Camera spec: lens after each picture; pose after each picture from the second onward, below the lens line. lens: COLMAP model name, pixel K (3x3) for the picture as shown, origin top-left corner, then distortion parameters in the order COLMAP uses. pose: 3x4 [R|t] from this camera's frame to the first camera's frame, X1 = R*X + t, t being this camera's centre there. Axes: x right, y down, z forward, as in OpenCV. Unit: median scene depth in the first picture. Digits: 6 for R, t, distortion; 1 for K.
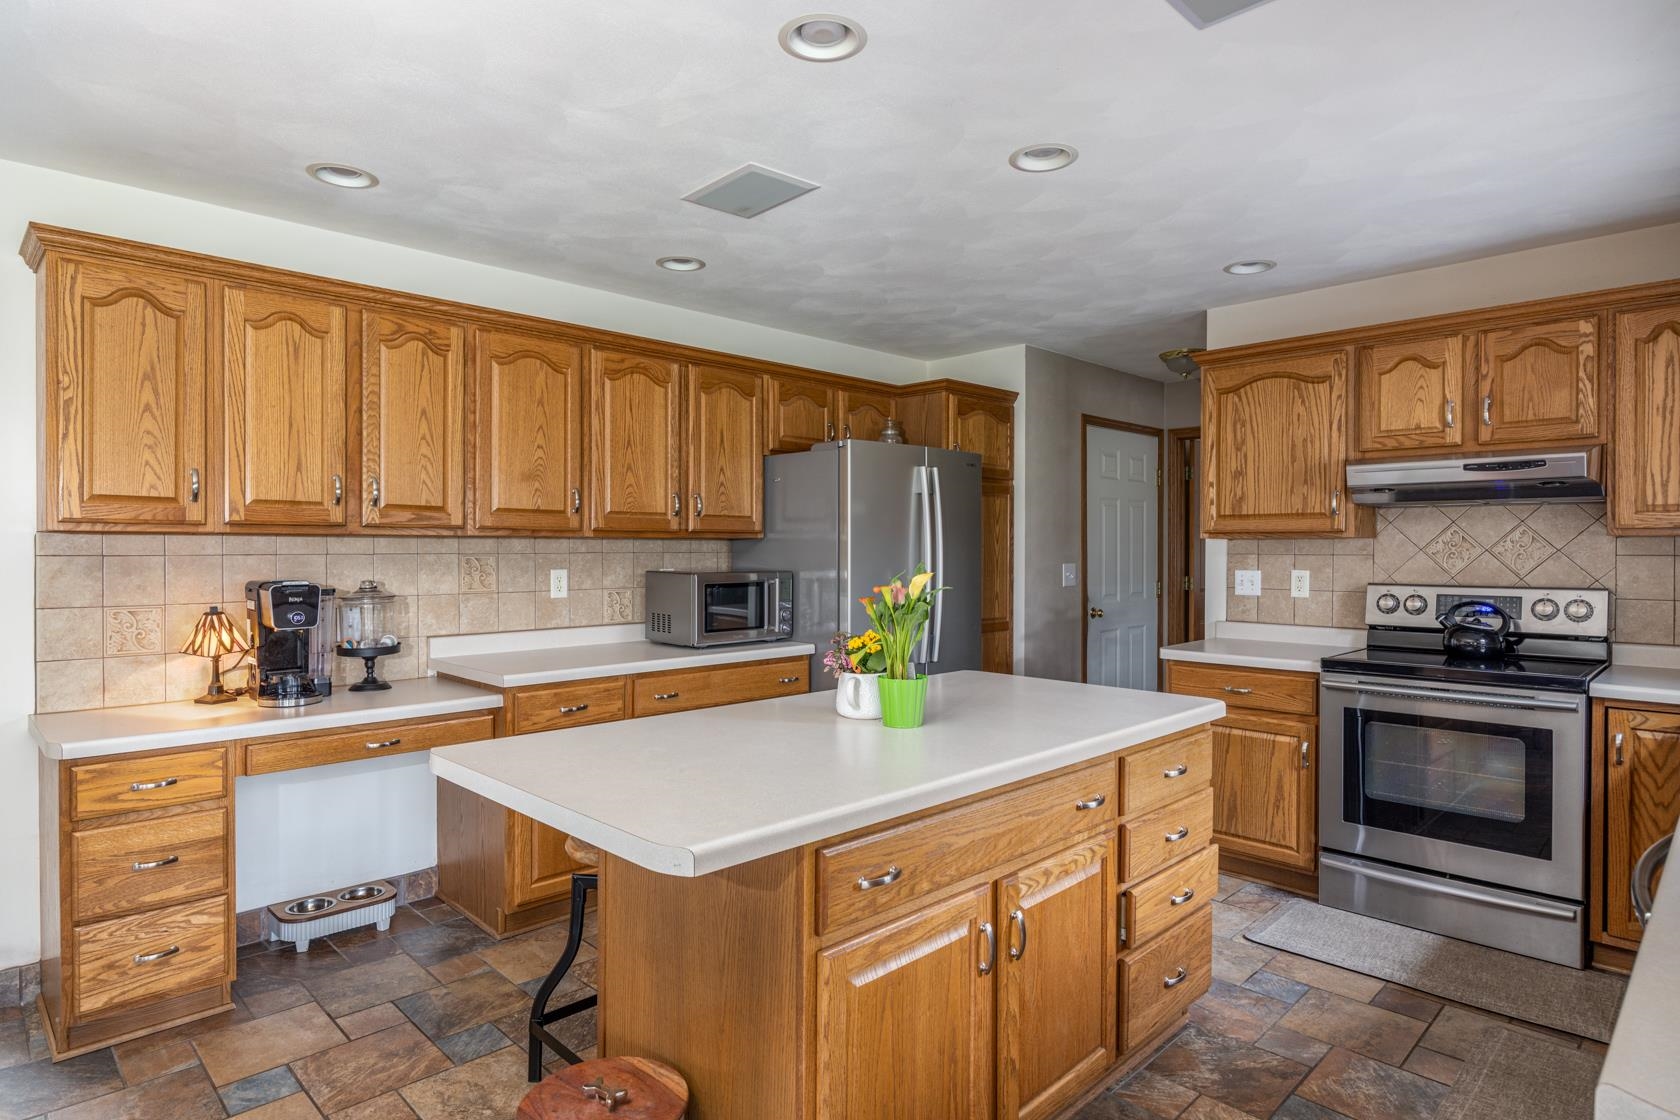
lens RADIAL K [[925.4, 0, 835.6], [0, 925.4, 554.5], [0, 0, 1]] dist [-0.000589, -0.000589]
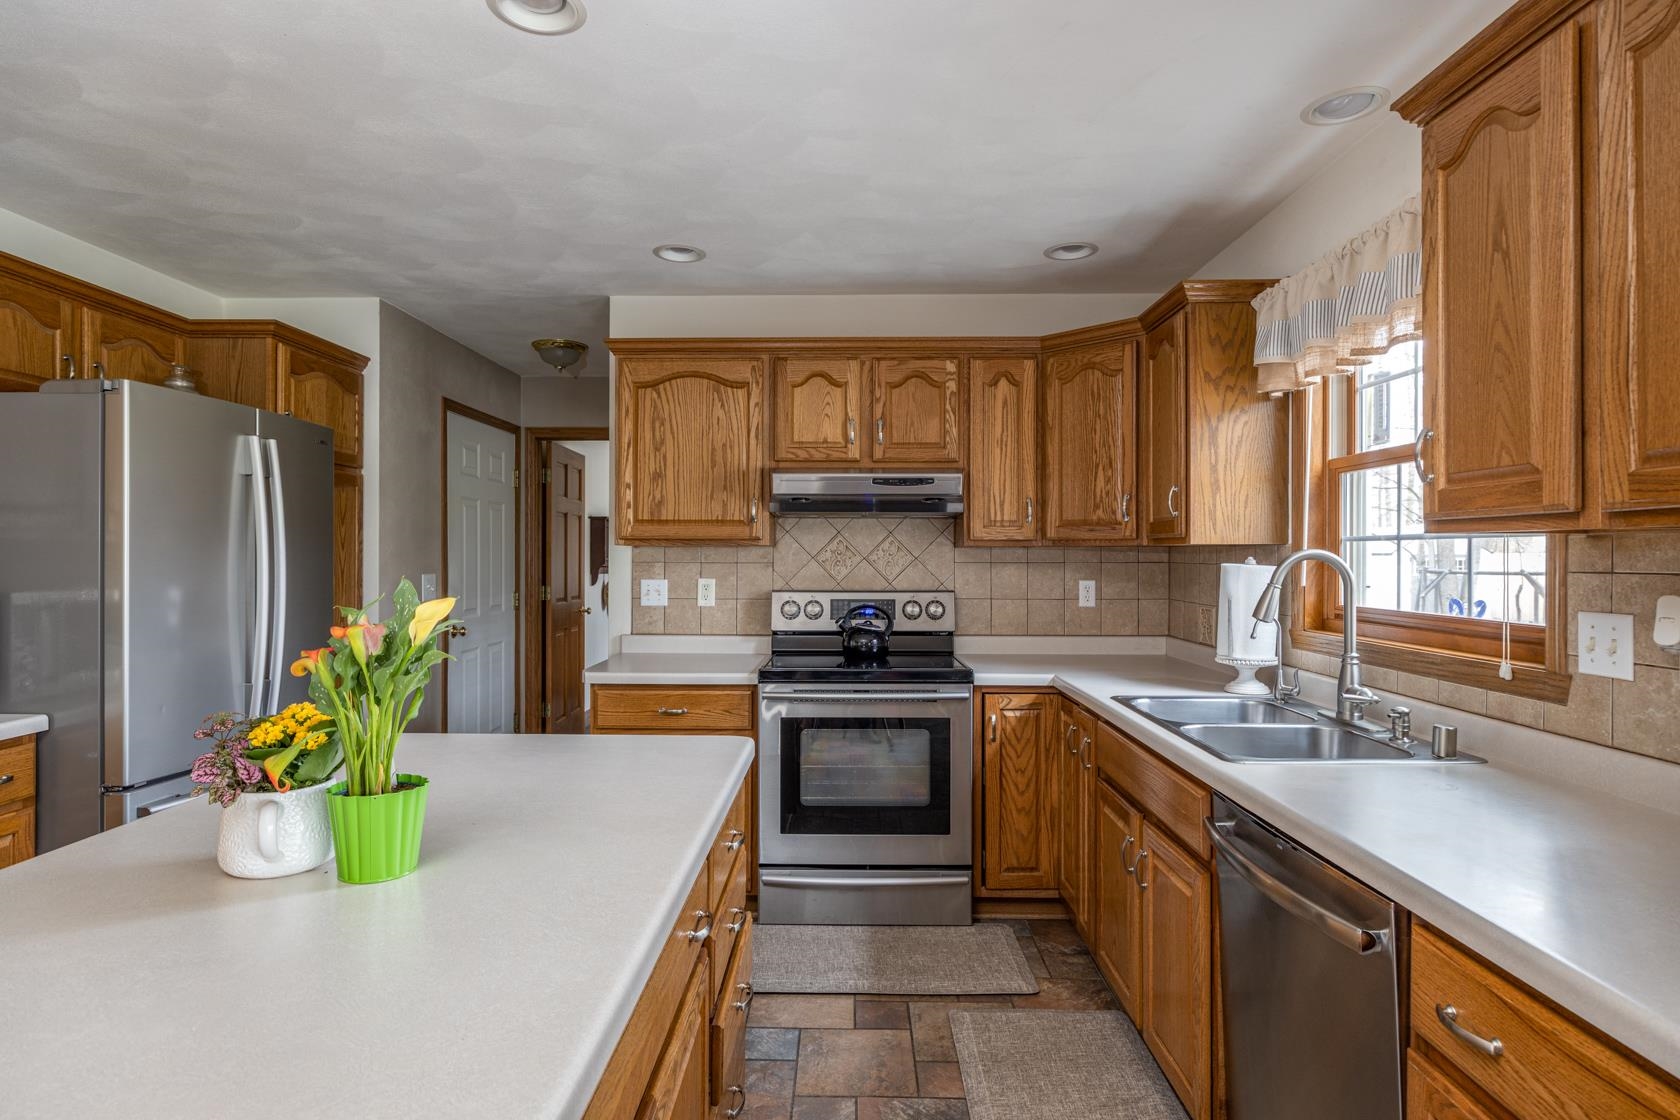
lens RADIAL K [[886.9, 0, 835.8], [0, 886.9, 556.8], [0, 0, 1]] dist [-0.005082, -0.001656]
pose [[0.716768, 0.001585, 0.697310, -0.060474], [0.002747, 0.999983, -0.005097, -0.000940], [-0.697306, 0.005569, 0.716752, 0.256106]]
